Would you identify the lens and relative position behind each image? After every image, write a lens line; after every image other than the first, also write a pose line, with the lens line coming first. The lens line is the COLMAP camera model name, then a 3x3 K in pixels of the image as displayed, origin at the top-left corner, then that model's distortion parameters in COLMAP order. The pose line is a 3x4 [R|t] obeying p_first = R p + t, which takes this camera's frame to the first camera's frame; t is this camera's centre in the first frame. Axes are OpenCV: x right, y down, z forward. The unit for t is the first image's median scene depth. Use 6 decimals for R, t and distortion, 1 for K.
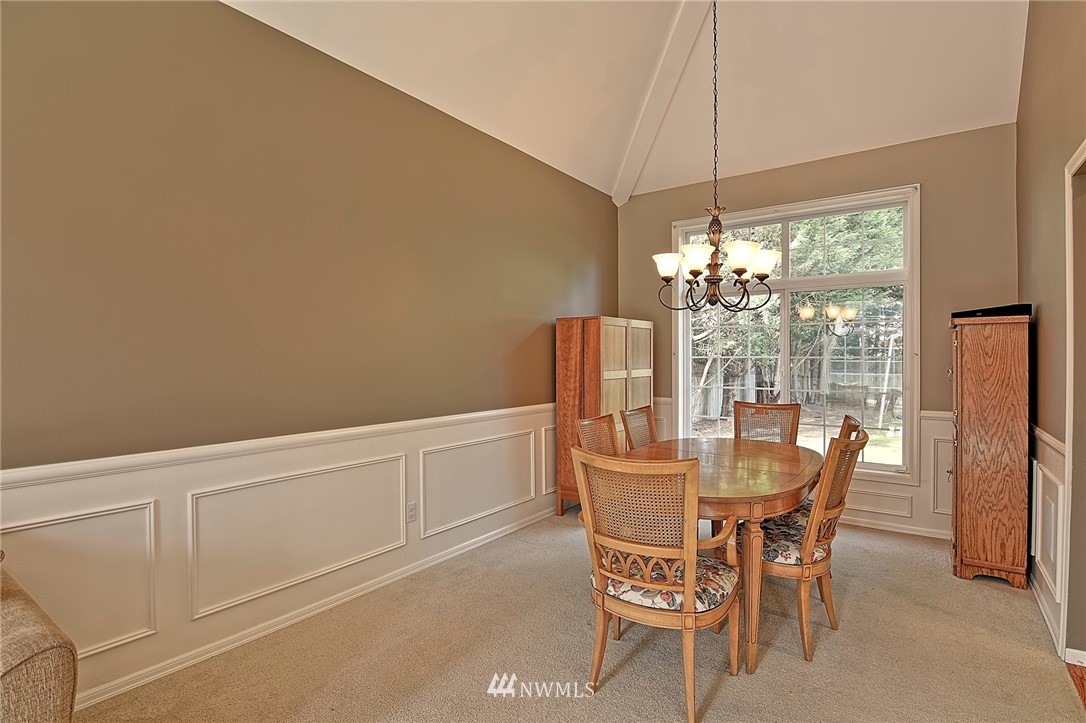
lens RADIAL K [[526.5, 0, 540.0], [0, 526.5, 360.6], [0, 0, 1]] dist [-0.008504, -0.009596]
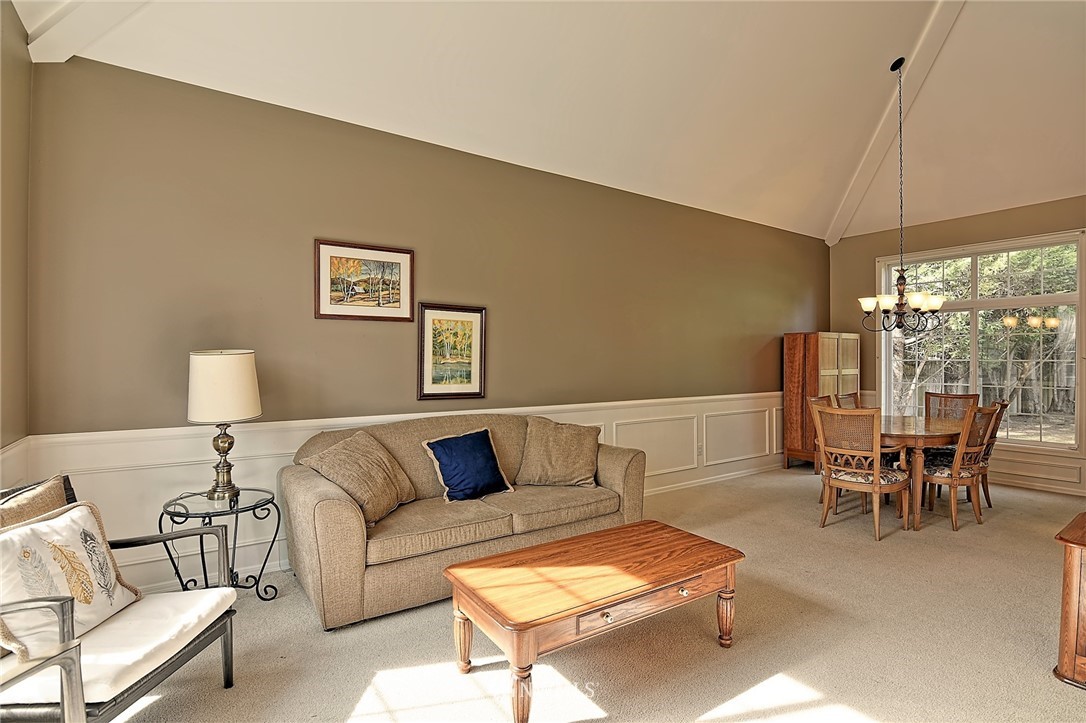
lens RADIAL K [[526.5, 0, 540.0], [0, 526.5, 360.6], [0, 0, 1]] dist [-0.008504, -0.009596]
pose [[0.942208, 0.002792, -0.335017, -0.121506], [-0.003815, 0.999990, -0.002395, 0.001228], [0.335007, 0.003535, 0.942209, -0.612413]]
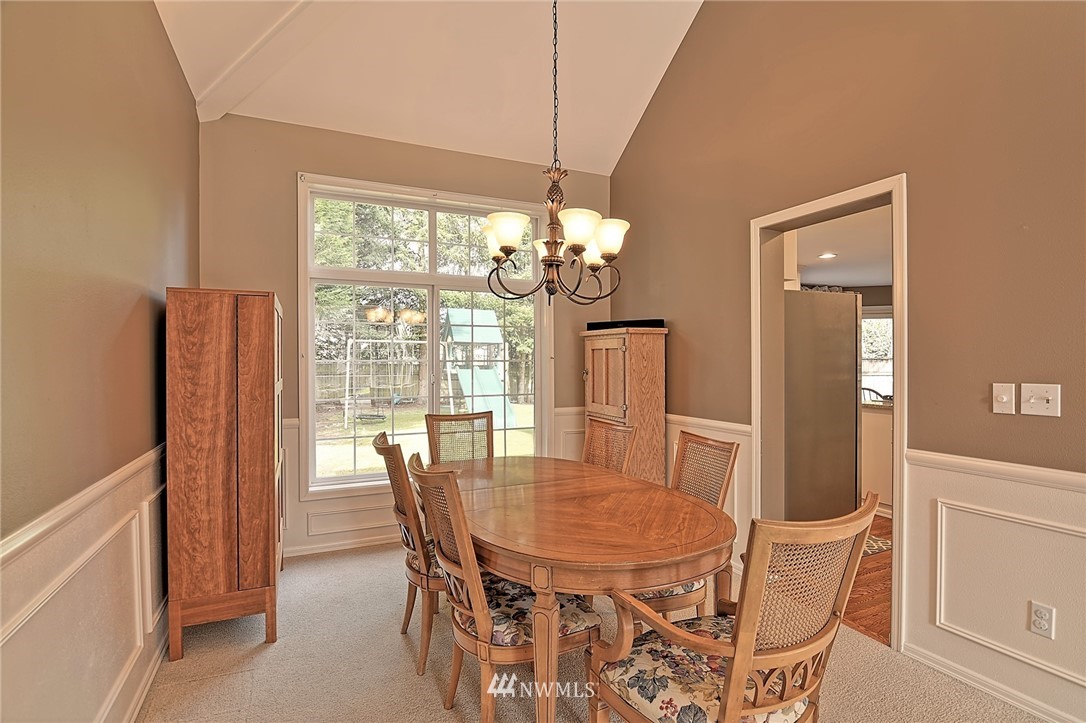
lens RADIAL K [[526.5, 0, 540.0], [0, 526.5, 360.6], [0, 0, 1]] dist [-0.008504, -0.009596]
pose [[0.488312, -0.000040, 0.872669, -0.248706], [0.008765, 0.999950, -0.004858, -0.001390], [-0.872625, 0.010021, 0.488288, 0.433034]]
